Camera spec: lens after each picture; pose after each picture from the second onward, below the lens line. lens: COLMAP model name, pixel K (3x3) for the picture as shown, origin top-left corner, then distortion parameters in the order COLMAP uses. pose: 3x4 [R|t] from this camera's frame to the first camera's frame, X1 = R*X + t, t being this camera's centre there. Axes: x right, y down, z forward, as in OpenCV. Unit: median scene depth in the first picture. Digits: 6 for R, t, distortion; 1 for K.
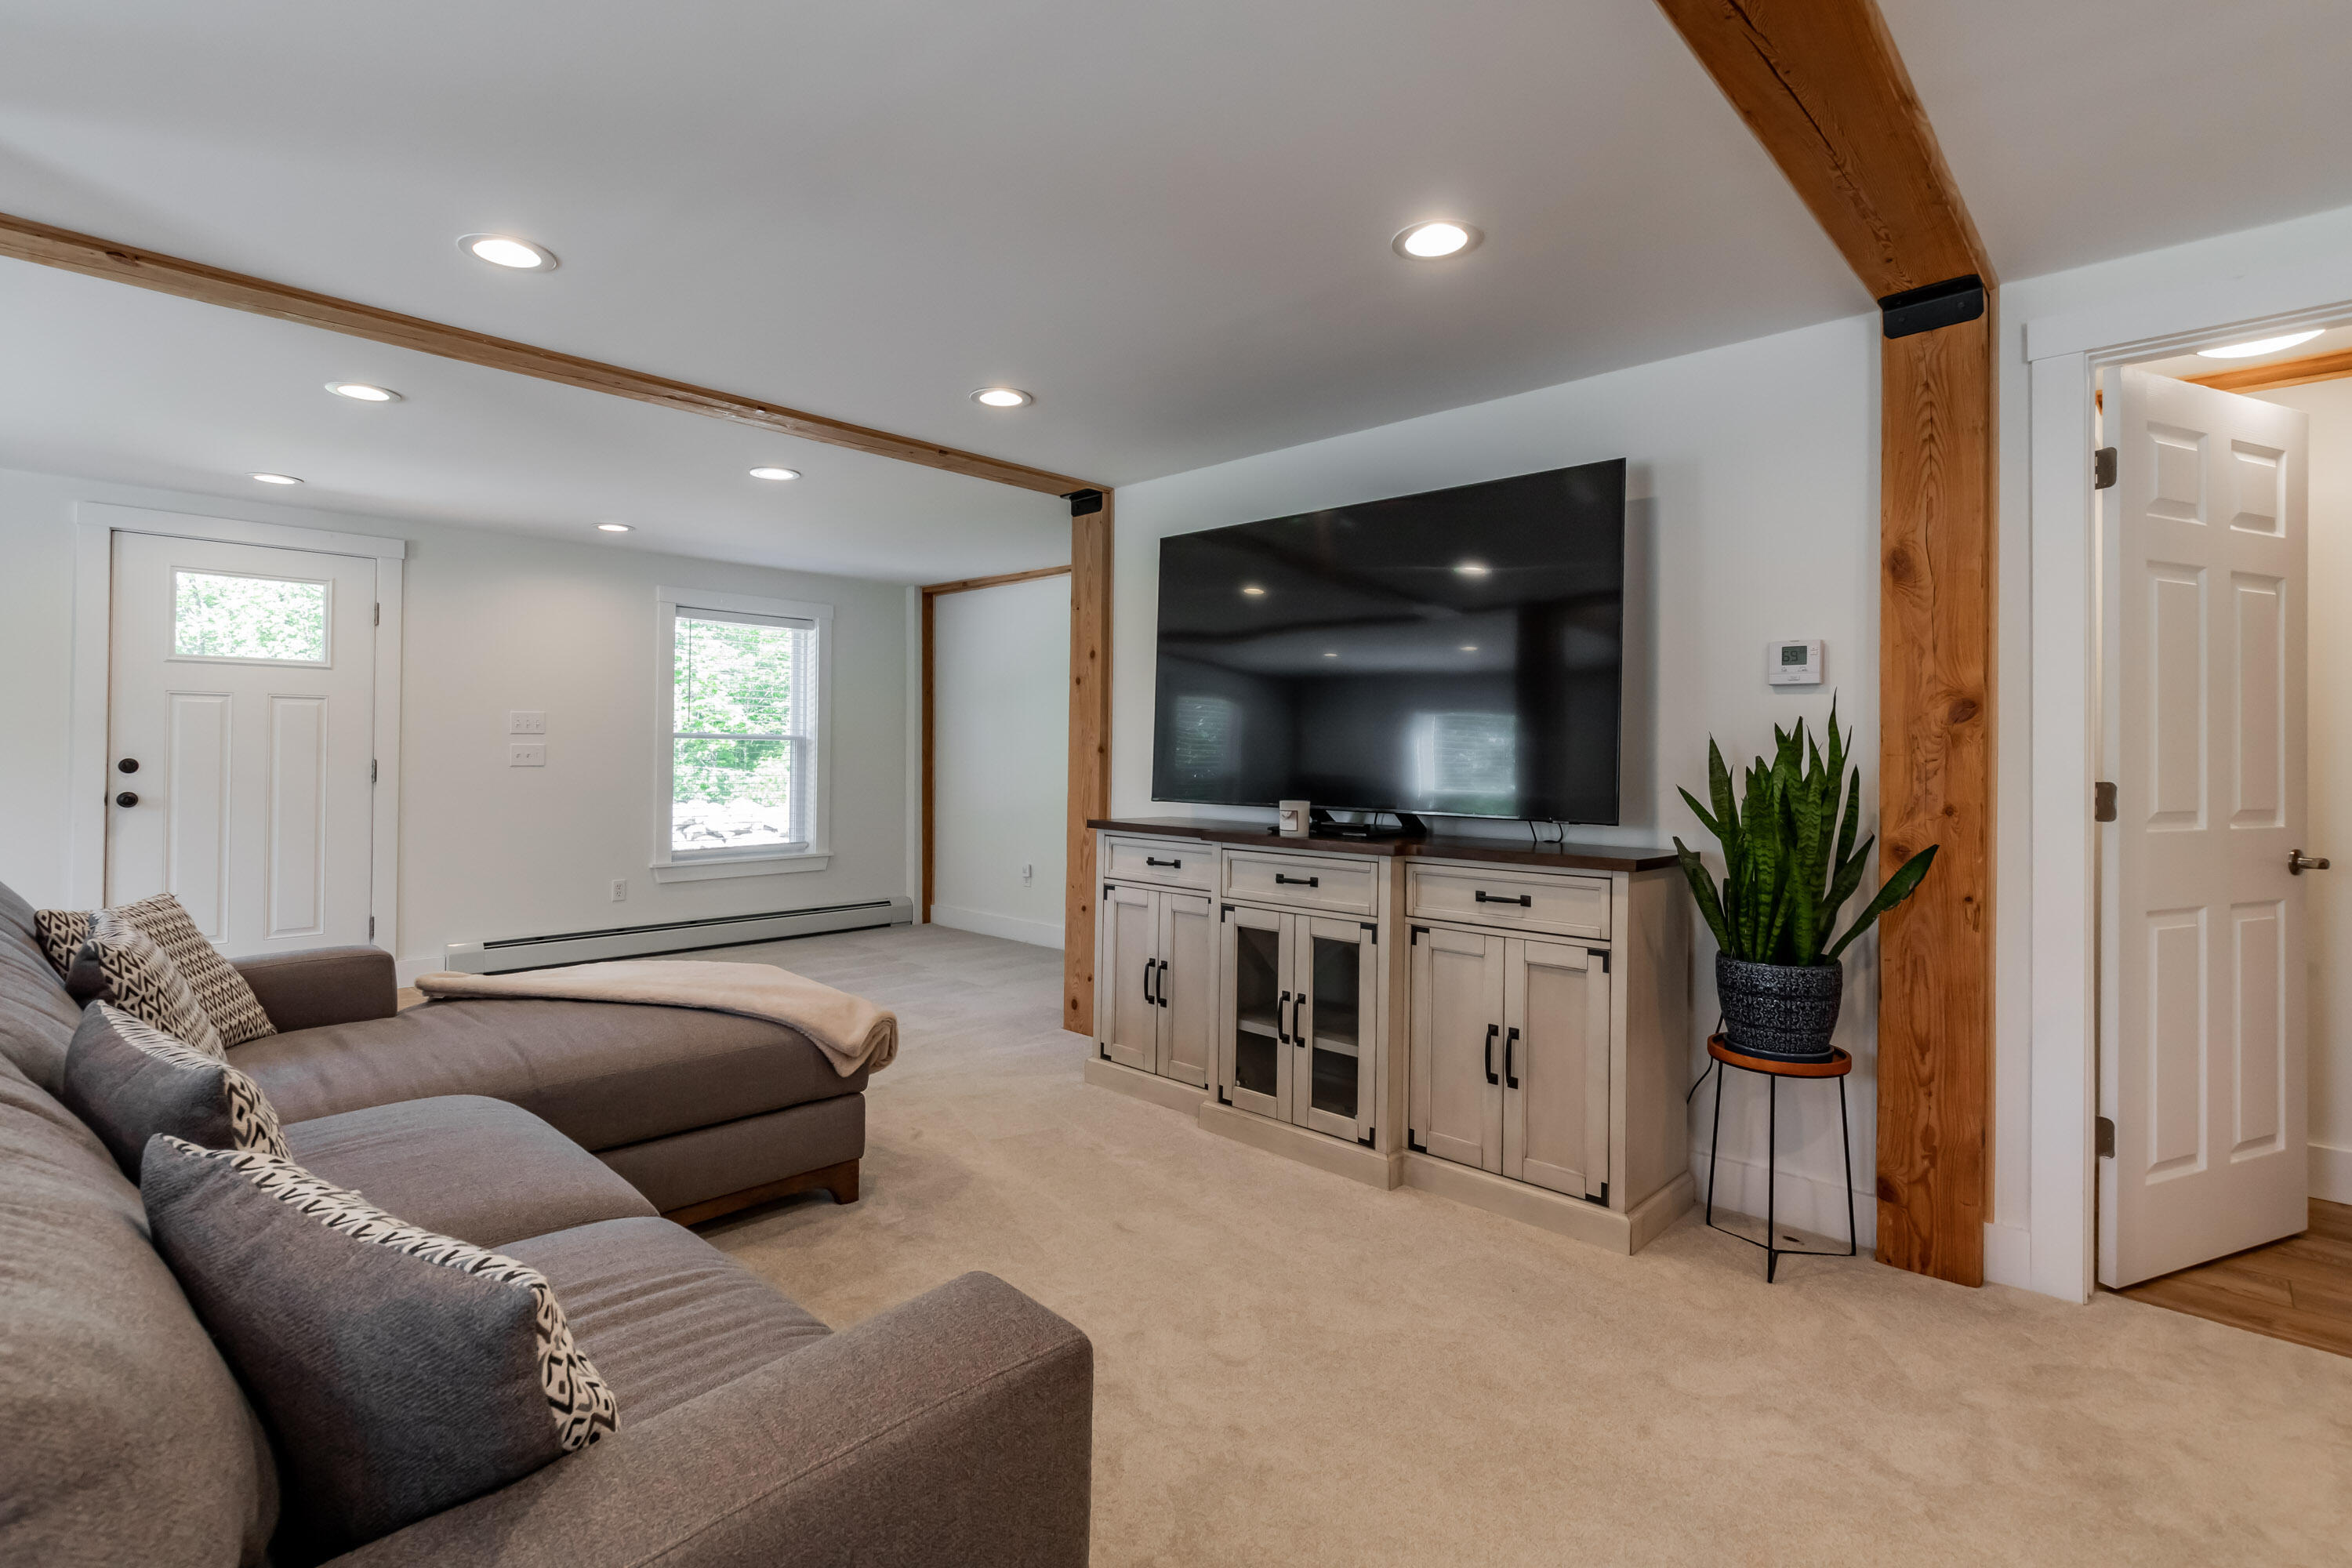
lens RADIAL K [[1104.8, 0, 1166.8], [0, 1104.8, 744.2], [0, 0, 1]] dist [0.003301, 0.000101]
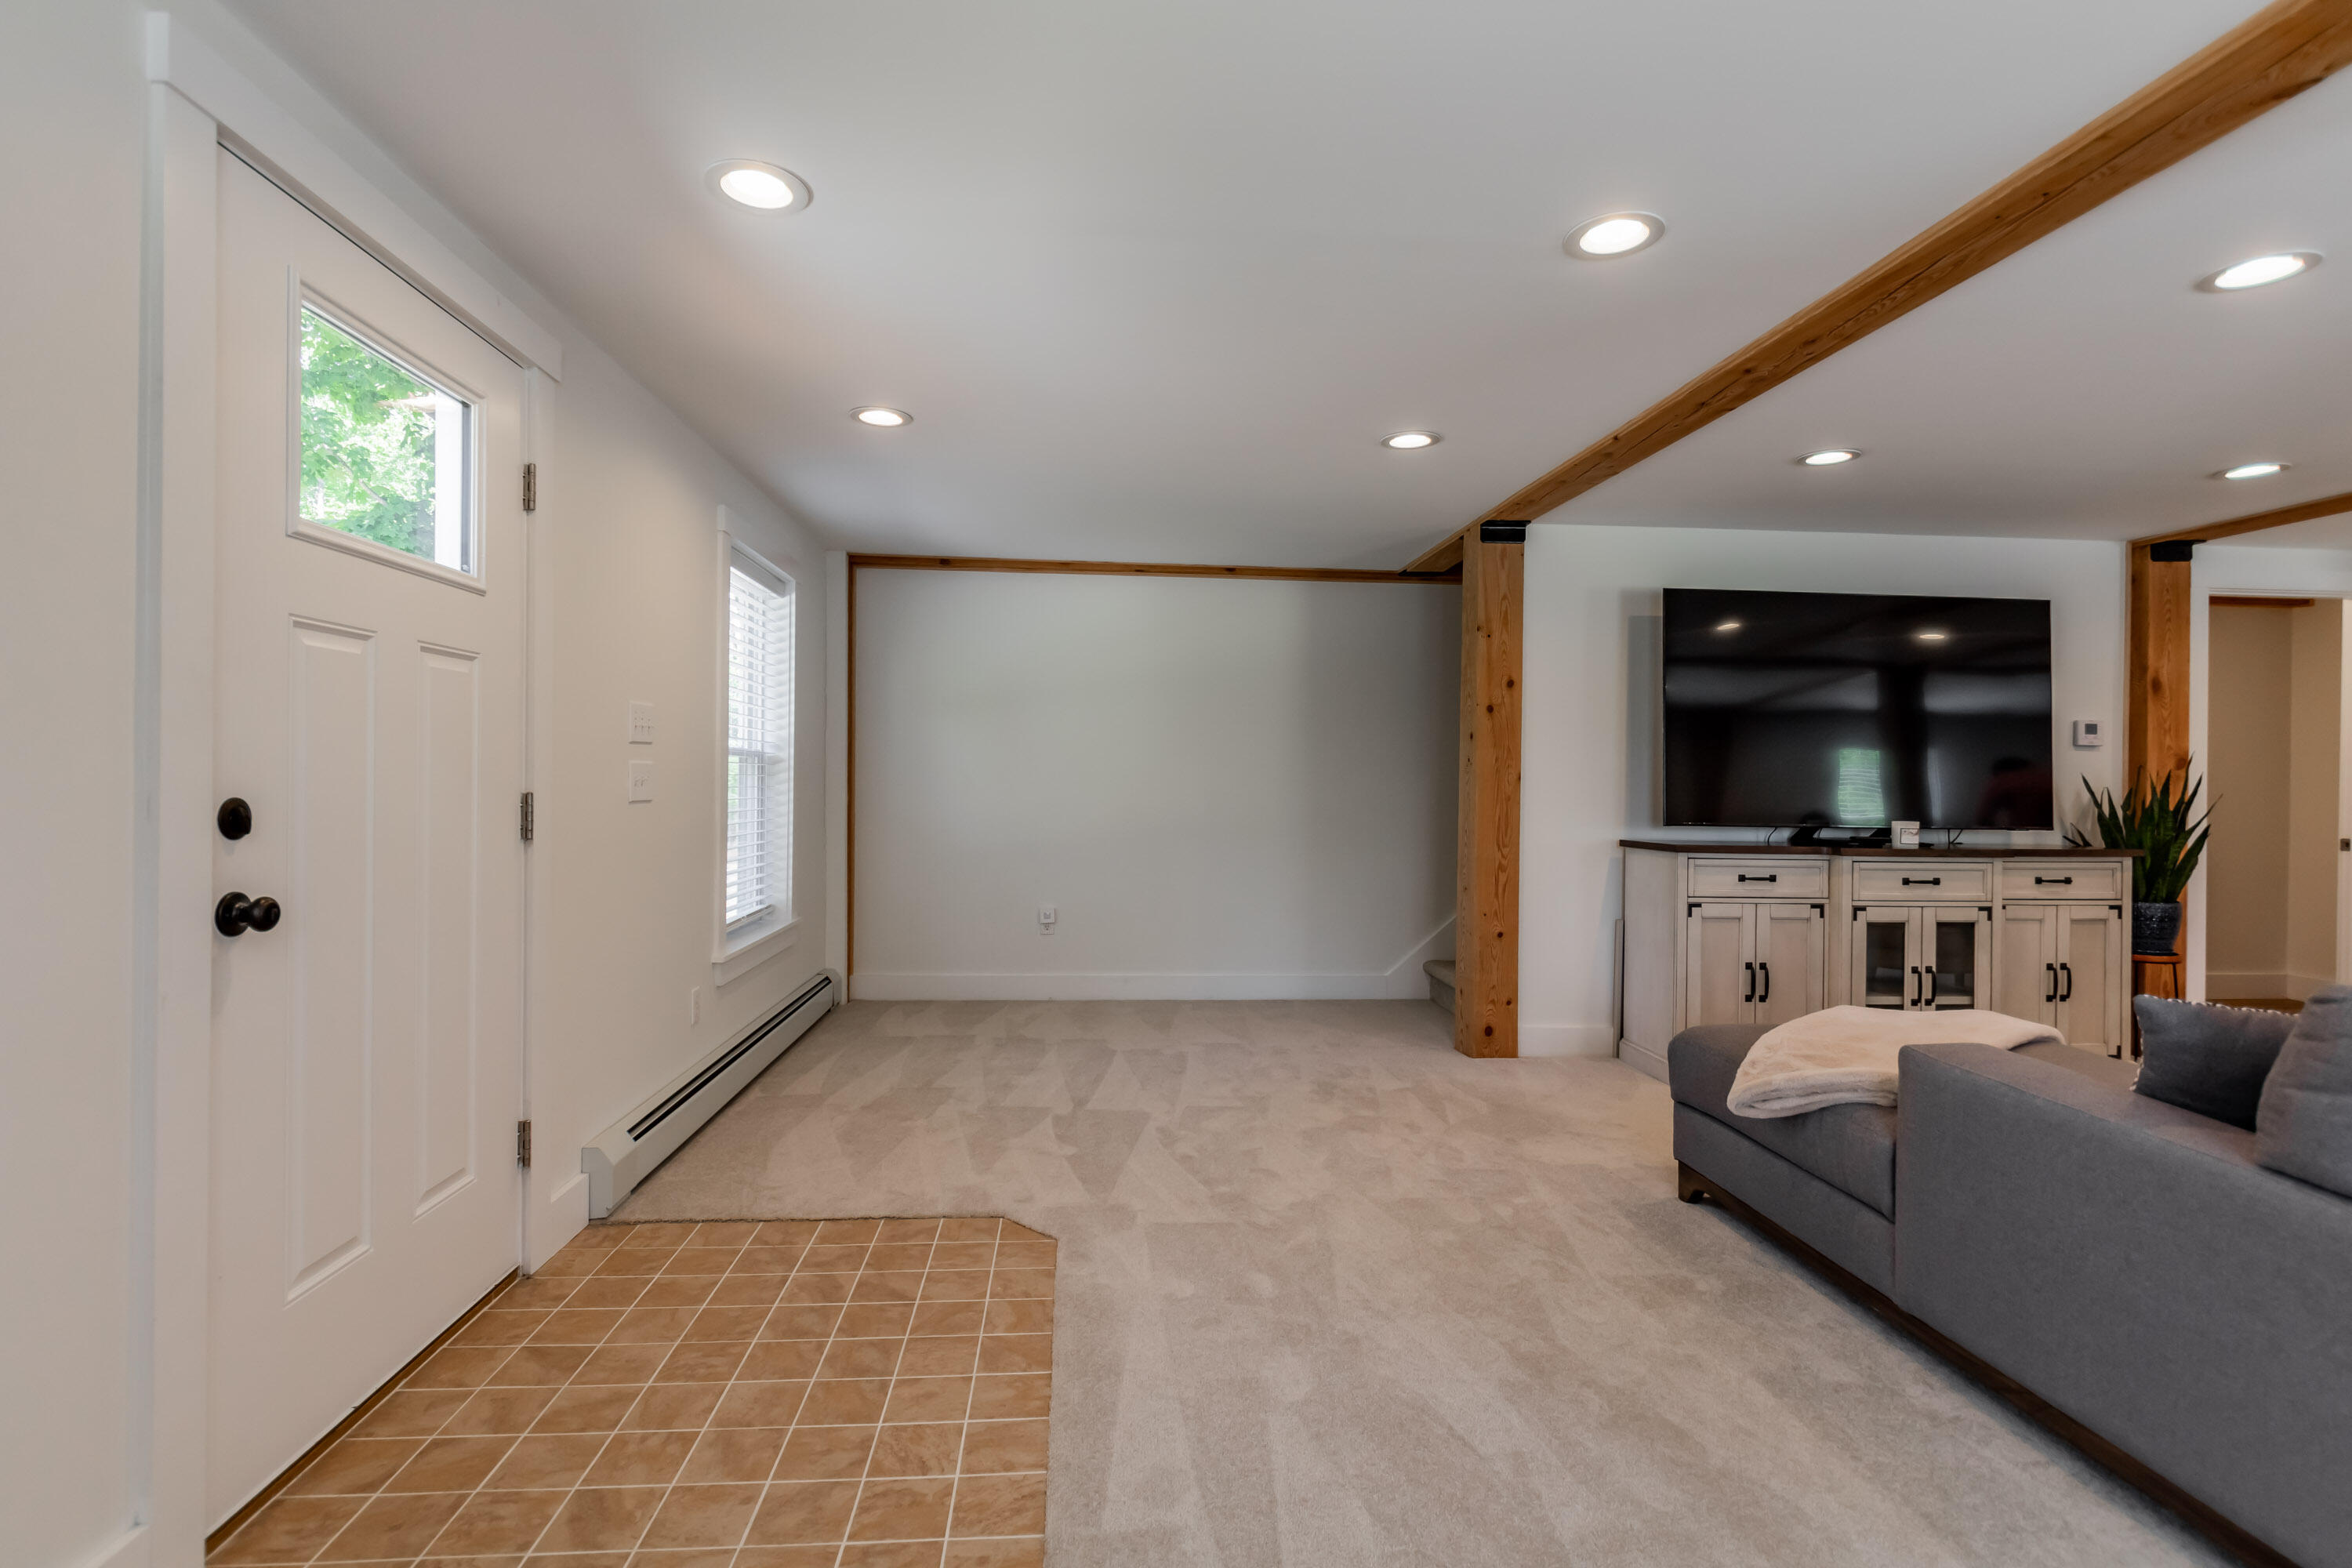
lens RADIAL K [[1108.4, 0, 1151.5], [0, 1108.4, 777.5], [0, 0, 1]] dist [-0.010429, -0.000467]
pose [[0.678075, 0.000738, 0.734992, -1.458051], [-0.013363, 0.999847, 0.011324, -0.003307], [-0.734871, -0.017500, 0.677981, 0.776507]]
